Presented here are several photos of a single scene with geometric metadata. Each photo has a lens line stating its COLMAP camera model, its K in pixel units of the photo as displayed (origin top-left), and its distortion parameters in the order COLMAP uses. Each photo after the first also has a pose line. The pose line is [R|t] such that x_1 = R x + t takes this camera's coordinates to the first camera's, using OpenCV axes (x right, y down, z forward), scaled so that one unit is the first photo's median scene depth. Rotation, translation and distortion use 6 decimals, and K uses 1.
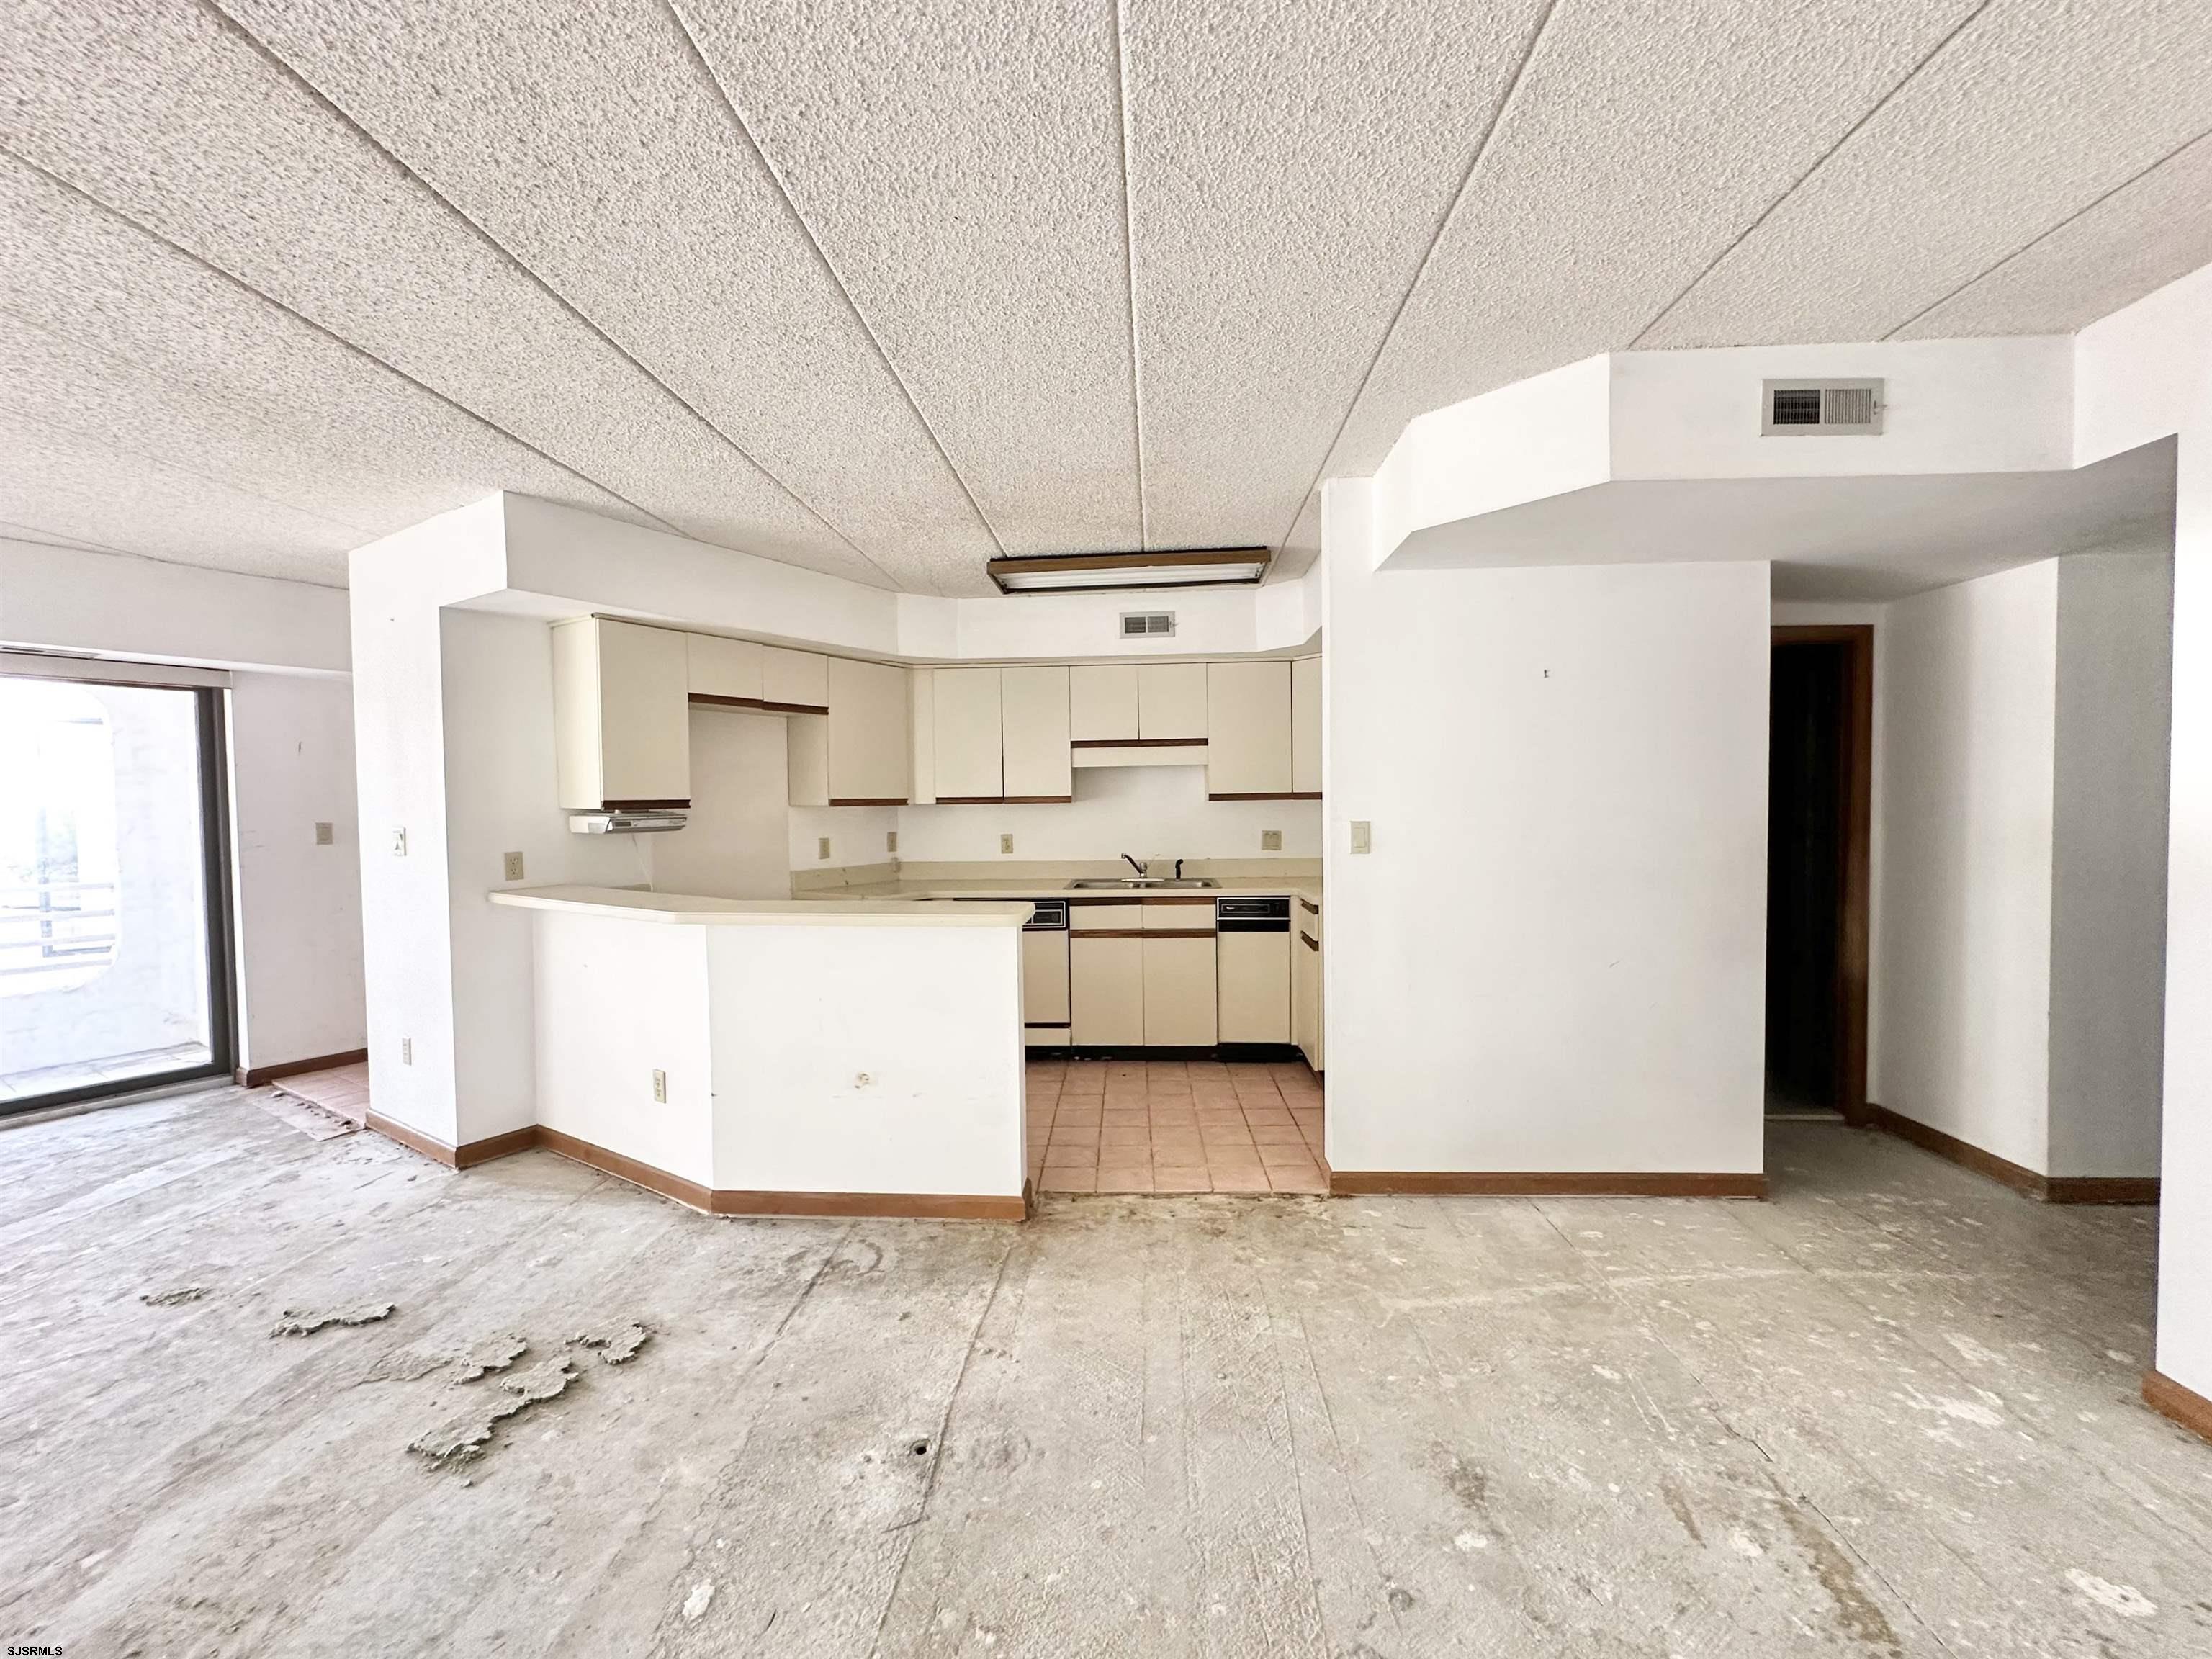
lens RADIAL K [[882.5, 0, 1107.0], [0, 882.5, 828.3], [0, 0, 1]] dist [-0.004732, 0.000808]
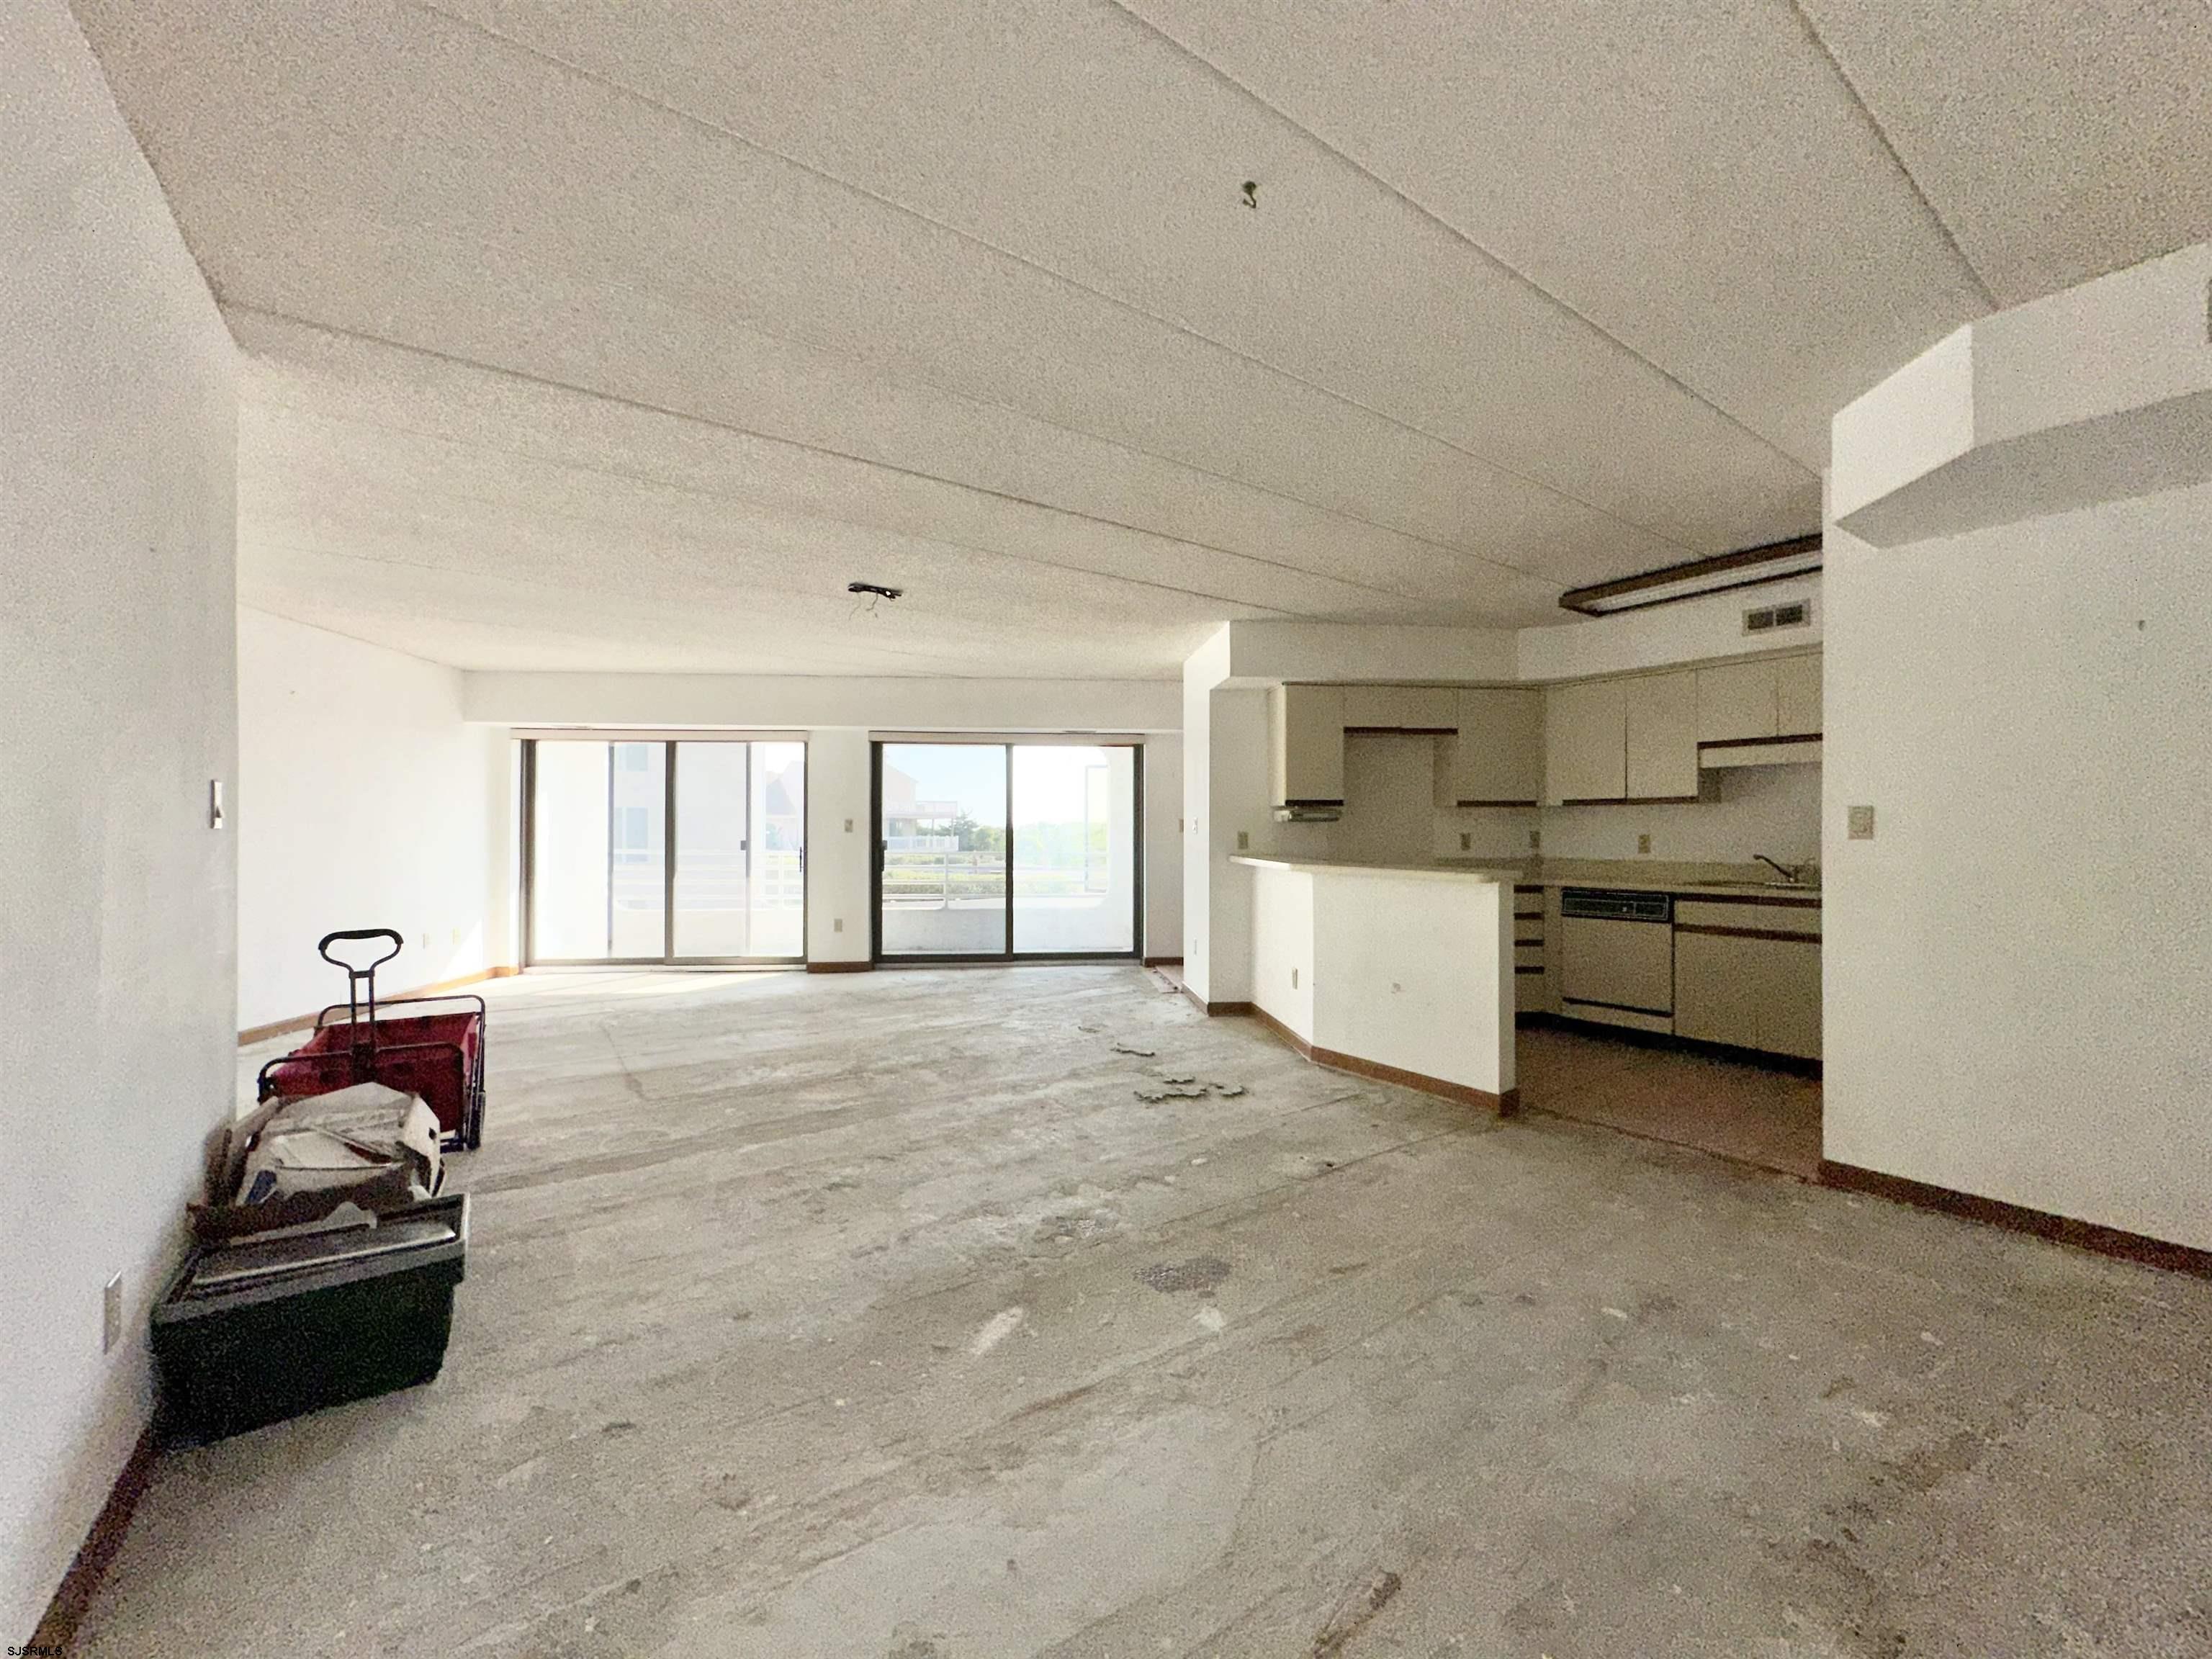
lens RADIAL K [[882.5, 0, 1107.0], [0, 882.5, 828.3], [0, 0, 1]] dist [-0.004732, 0.000808]
pose [[0.622863, 0.010519, -0.782260, 0.476165], [-0.032881, 0.999378, -0.012742, 0.051157], [0.781640, 0.033658, 0.622822, -0.236199]]
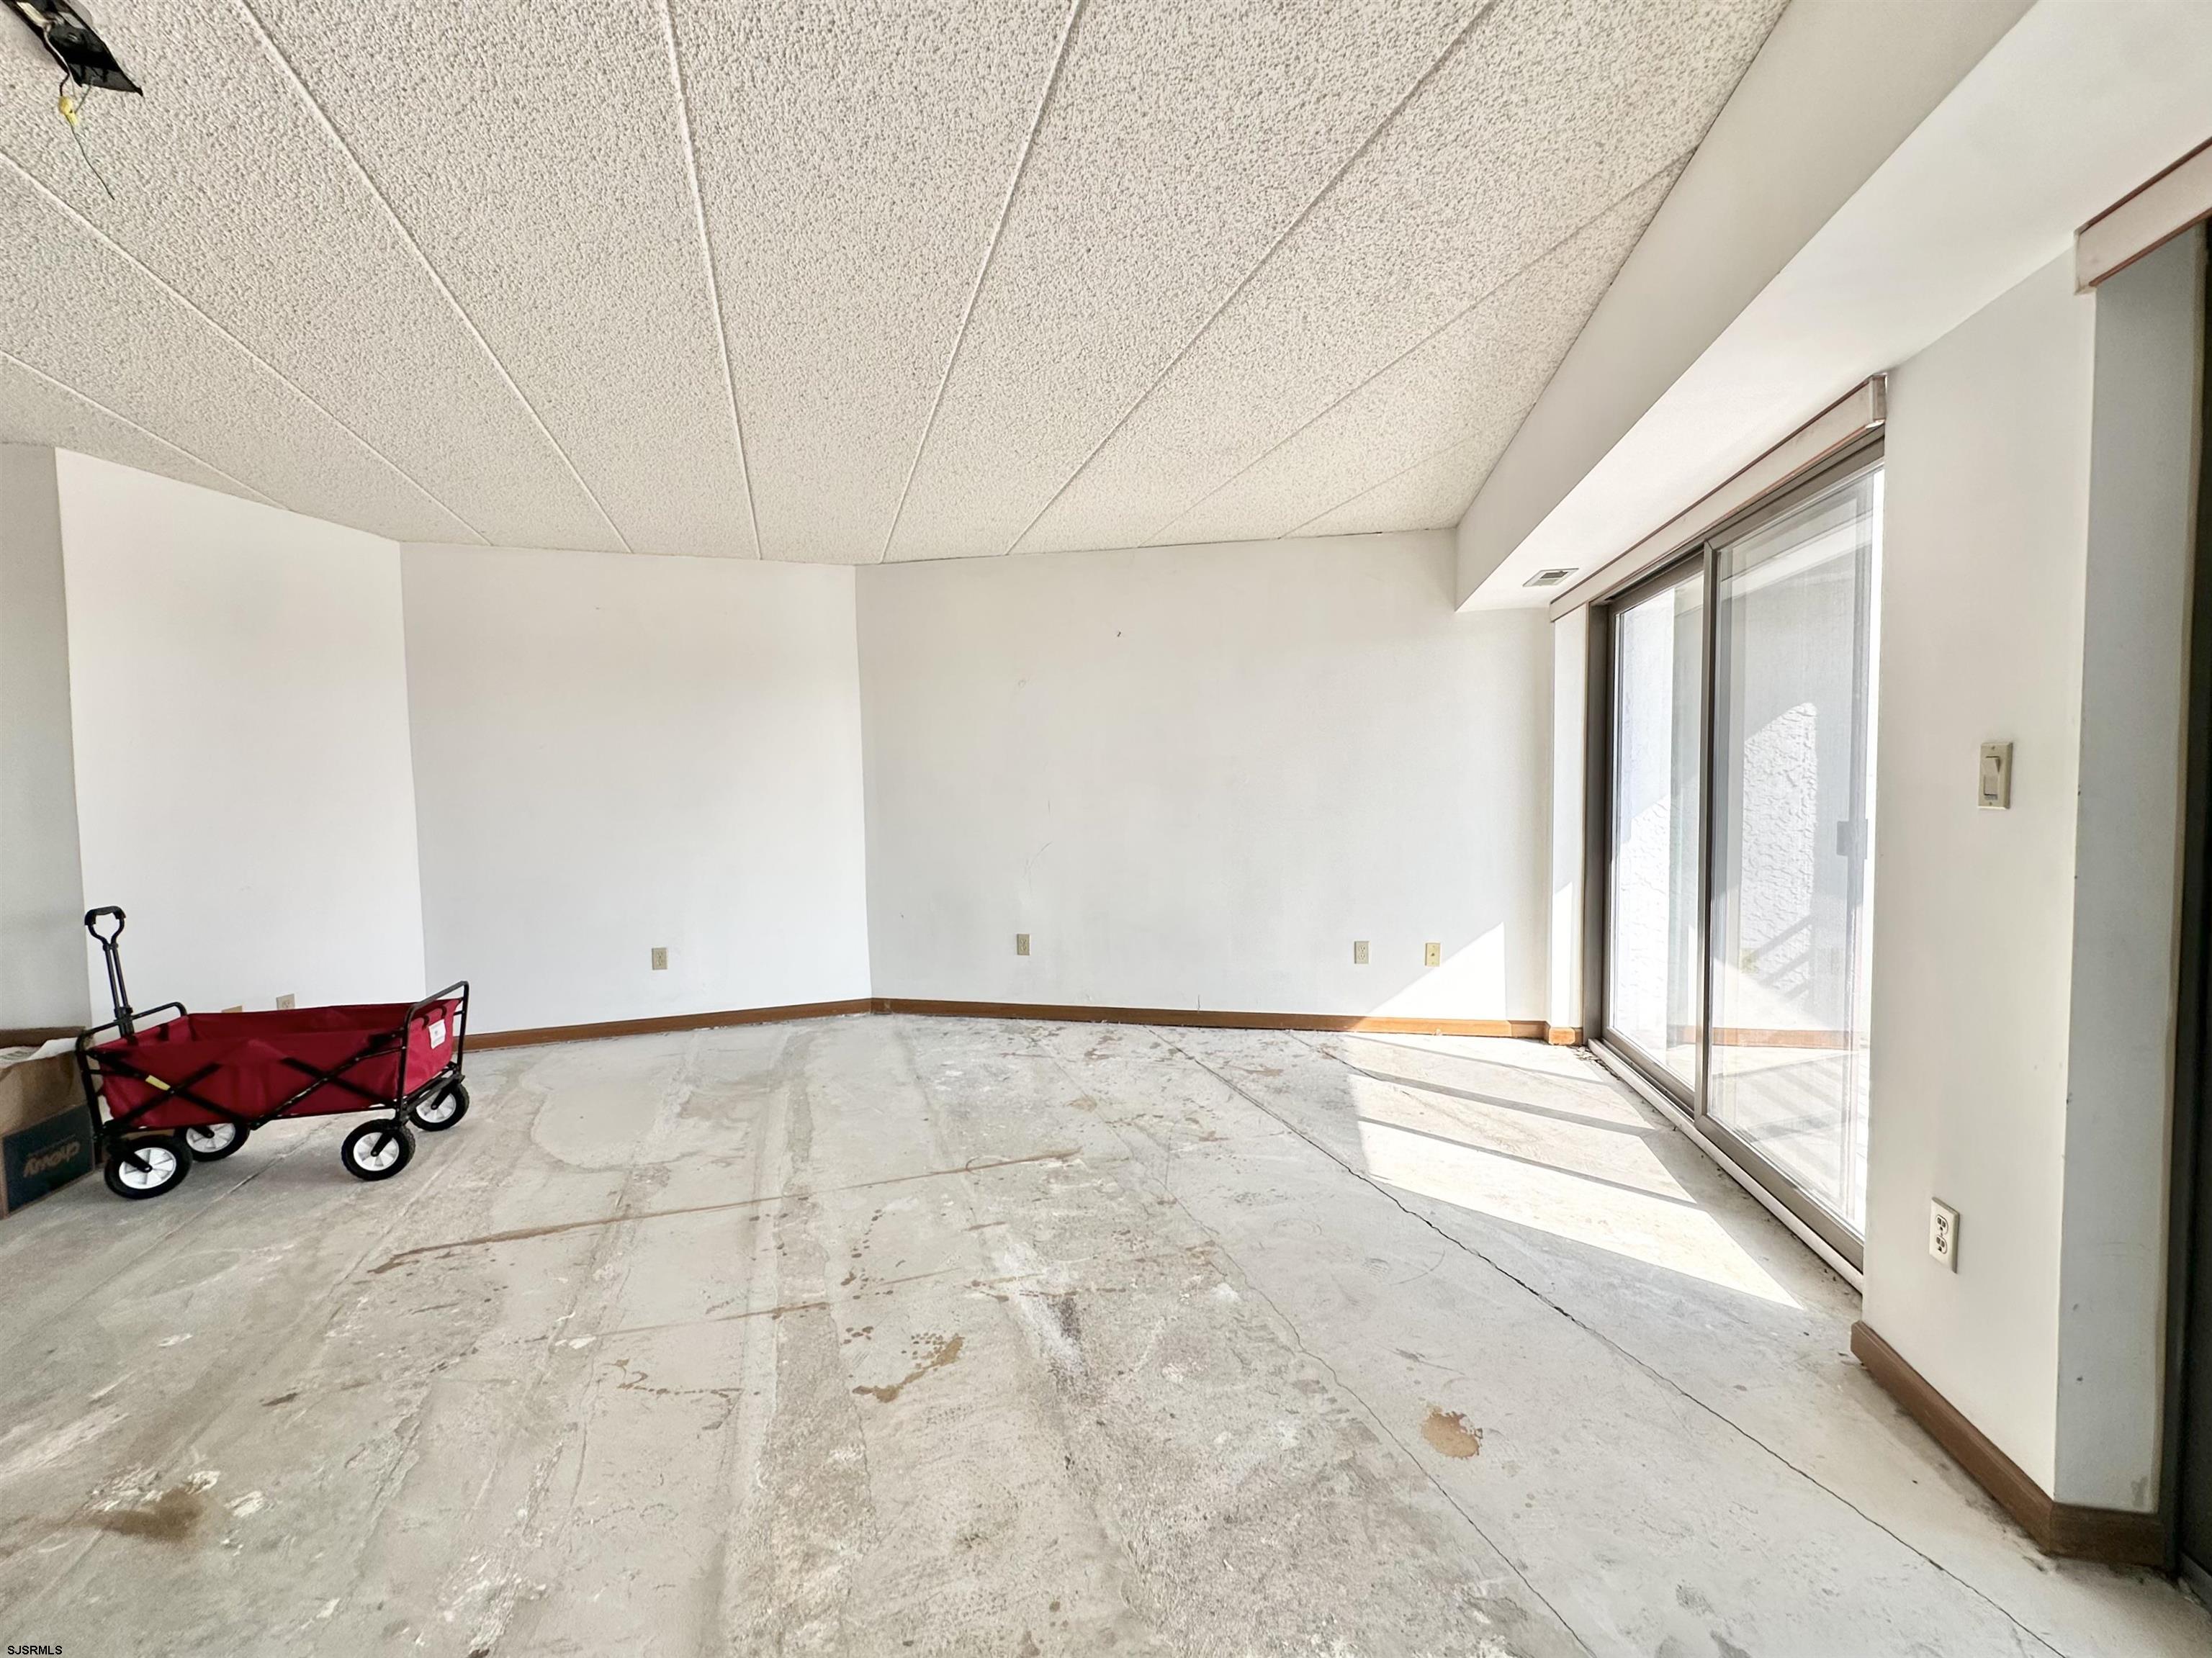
lens RADIAL K [[922.7, 0, 1109.1], [0, 922.7, 827.7], [0, 0, 1]] dist [-0.002171, 0.000657]
pose [[-0.928515, 0.046836, -0.368330, -1.088560], [0.018035, 0.996530, 0.081254, 0.018784], [0.370857, 0.068802, -0.926138, 0.911644]]
